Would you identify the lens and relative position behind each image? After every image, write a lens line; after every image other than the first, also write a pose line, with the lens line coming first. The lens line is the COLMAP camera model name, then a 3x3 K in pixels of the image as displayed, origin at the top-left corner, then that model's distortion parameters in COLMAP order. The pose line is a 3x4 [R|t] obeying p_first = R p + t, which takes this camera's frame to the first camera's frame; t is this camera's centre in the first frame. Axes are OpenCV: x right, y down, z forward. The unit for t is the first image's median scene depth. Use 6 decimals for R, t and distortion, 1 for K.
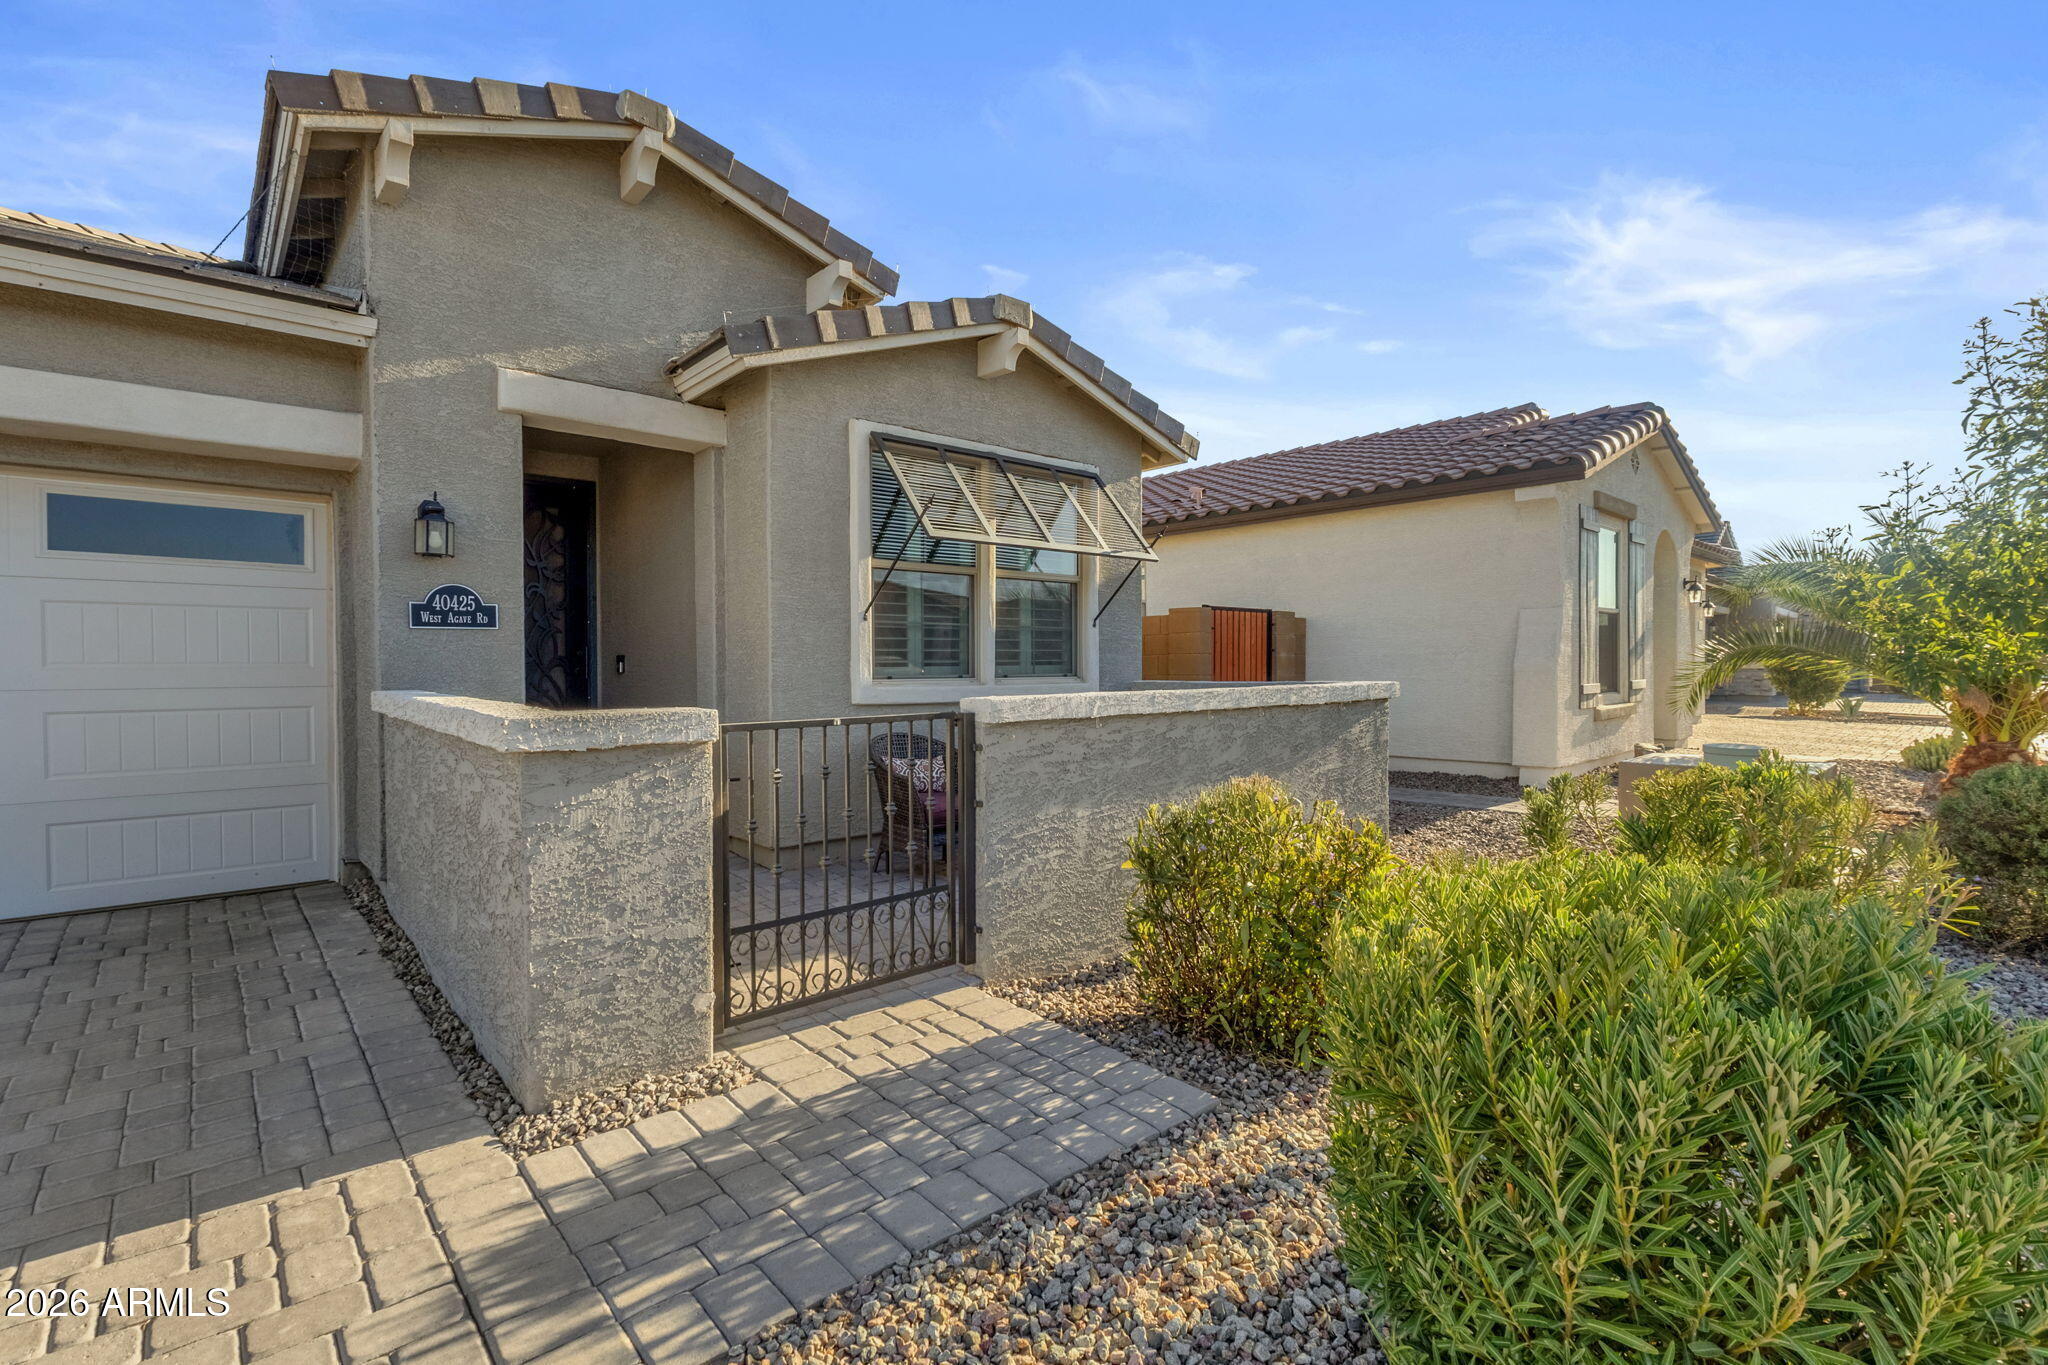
lens RADIAL K [[932.7, 0, 1032.0], [0, 932.7, 677.1], [0, 0, 1]] dist [-0.000595, 0.002593]
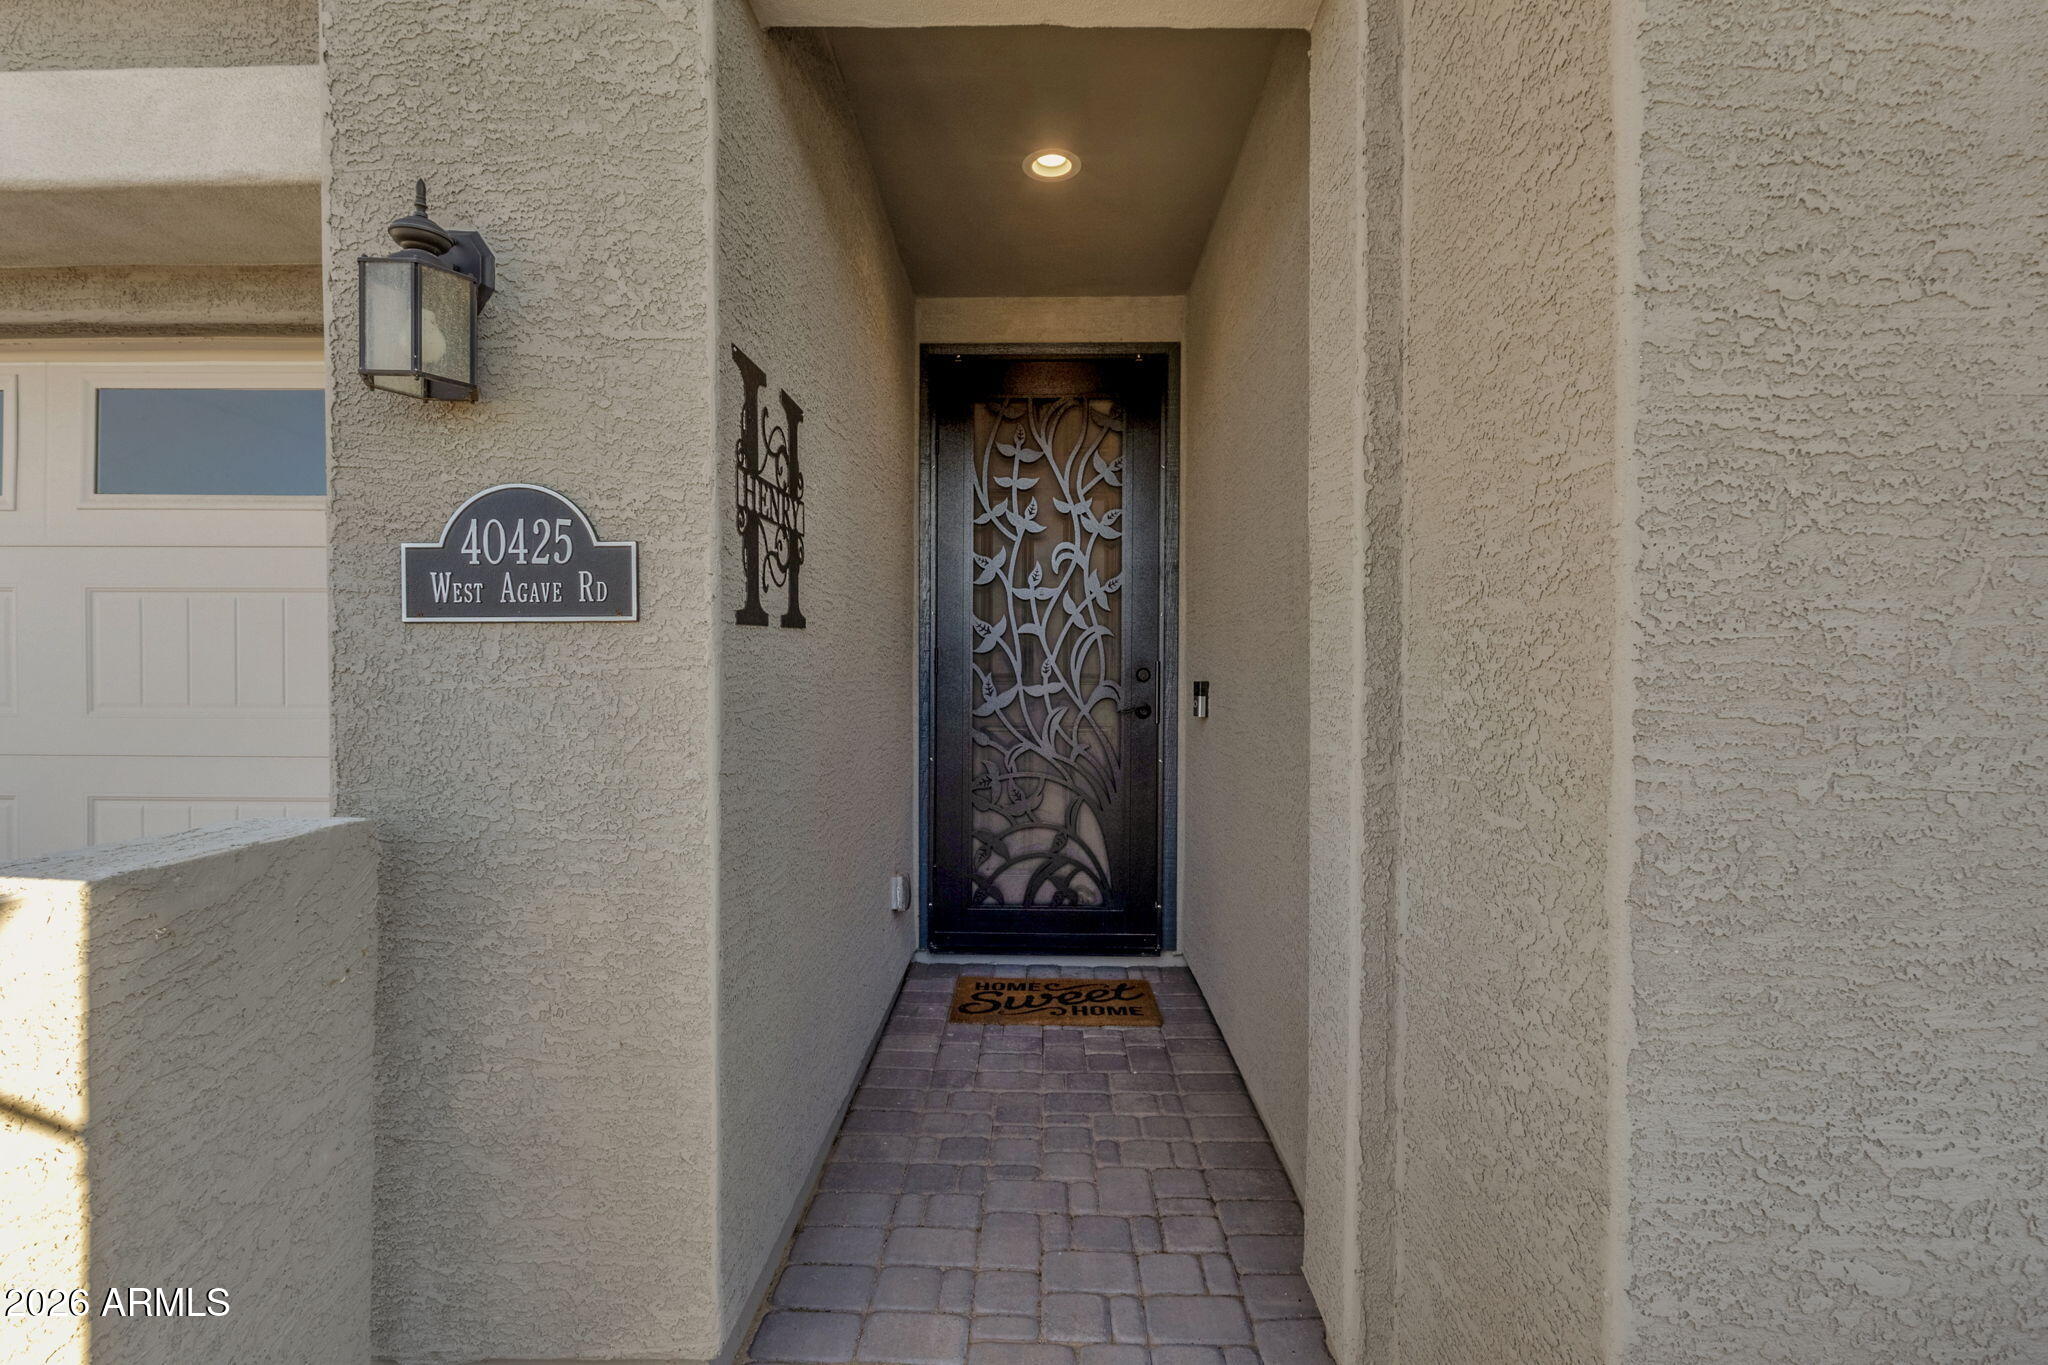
lens RADIAL K [[932.7, 0, 1021.7], [0, 932.7, 684.7], [0, 0, 1]] dist [-0.000595, 0.002593]
pose [[0.722585, 0.013649, -0.691147, -0.227910], [-0.013407, 0.999894, 0.005730, -0.029061], [0.691152, 0.005126, 0.722692, 0.749142]]
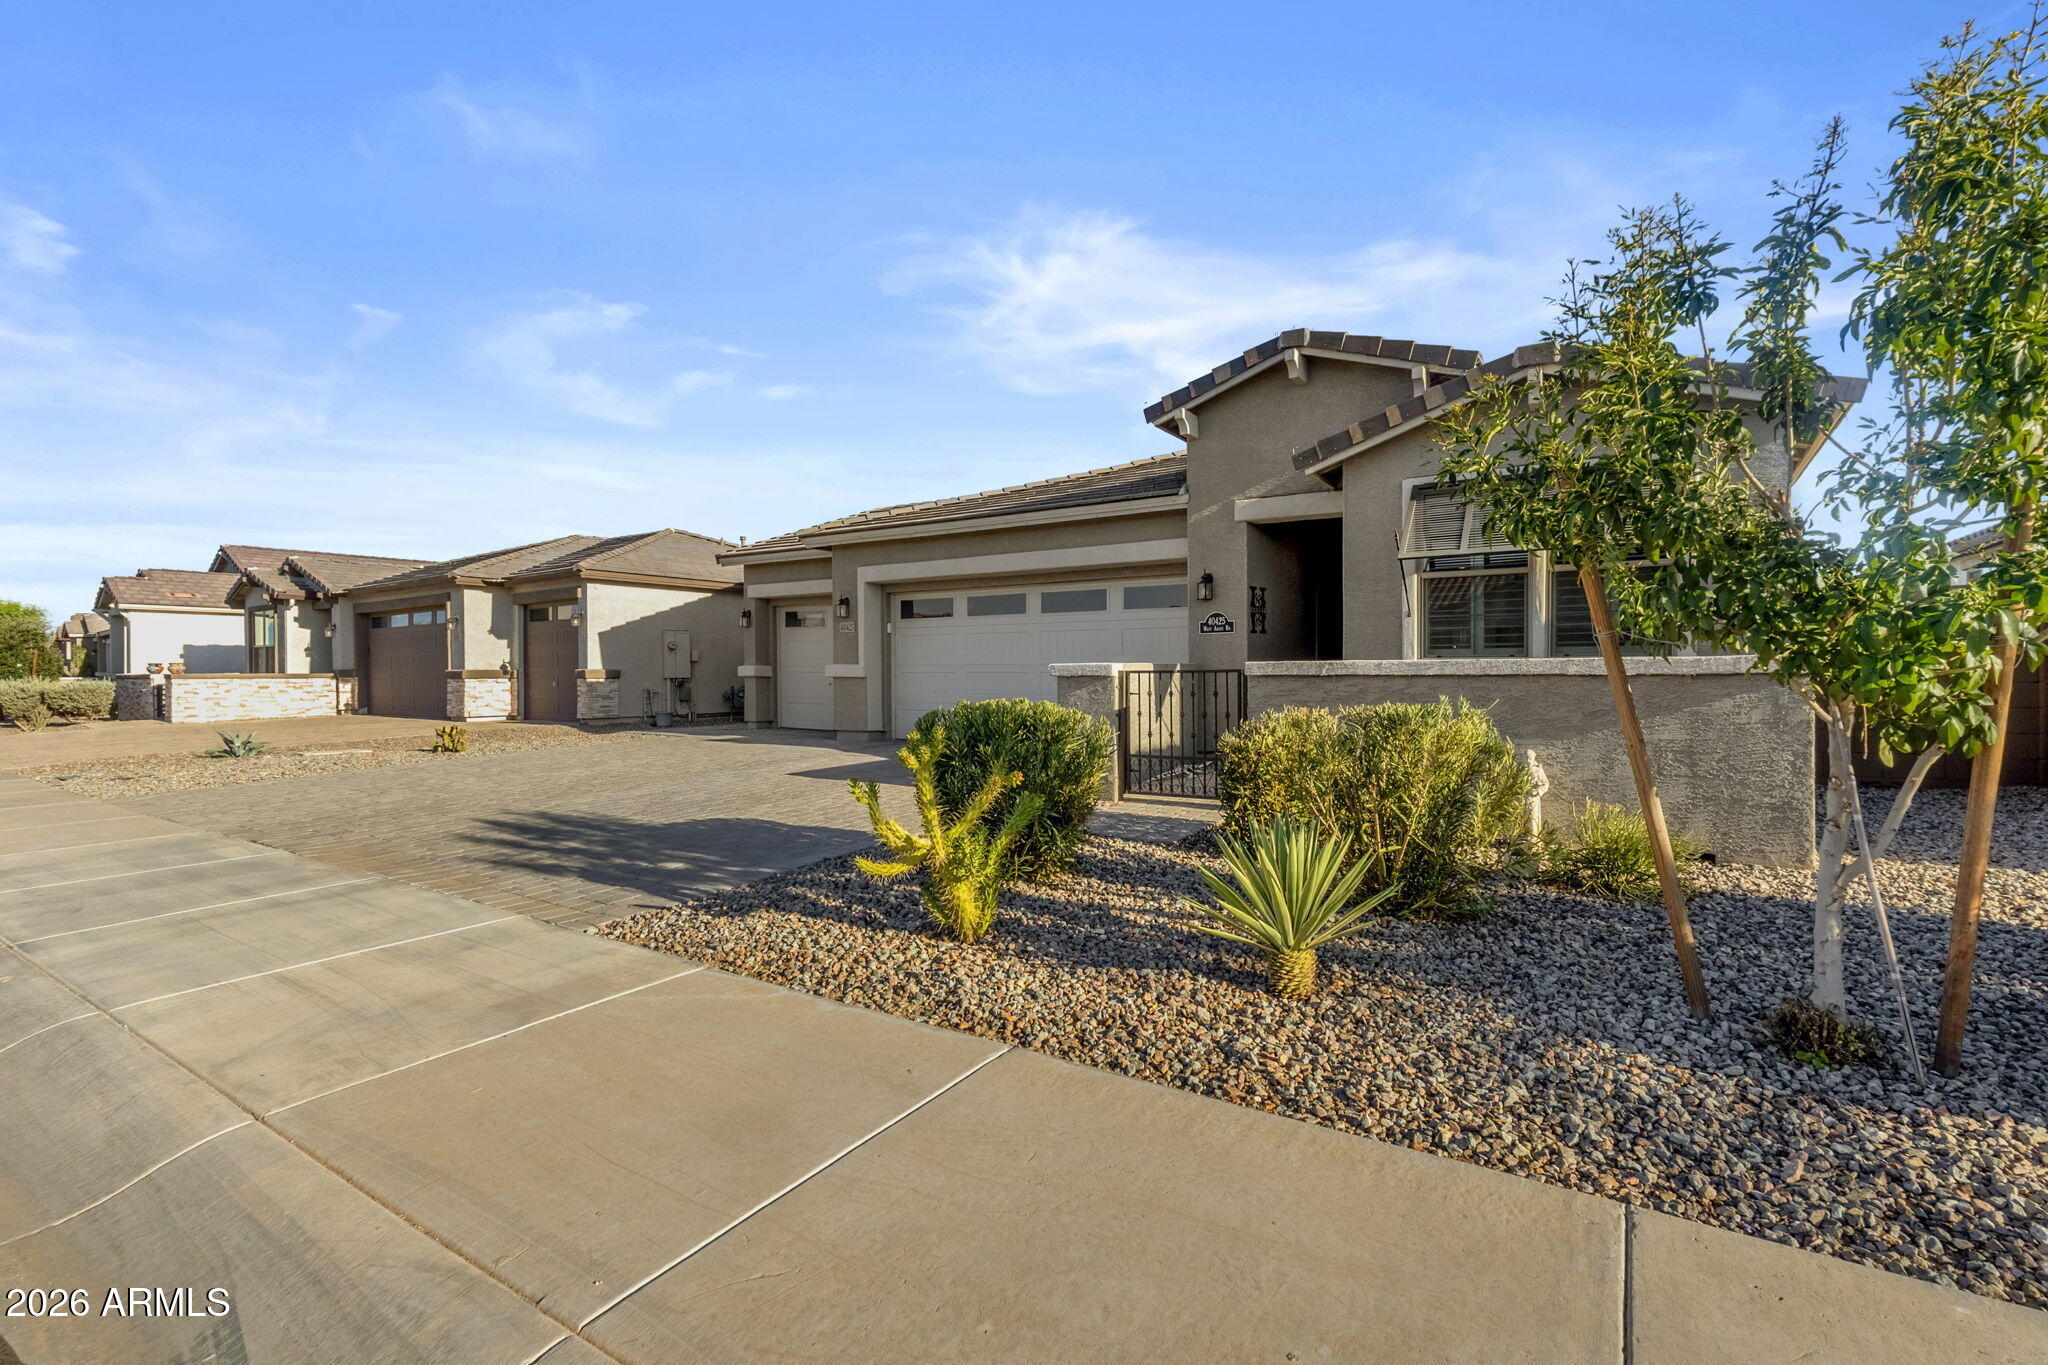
lens RADIAL K [[932.7, 0, 1024.1], [0, 932.7, 676.1], [0, 0, 1]] dist [-0.000595, 0.002593]
pose [[0.246908, 0.007310, -0.969011, 1.068389], [-0.013744, 0.999897, 0.004042, 0.032571], [0.968942, 0.012320, 0.246983, 0.070606]]
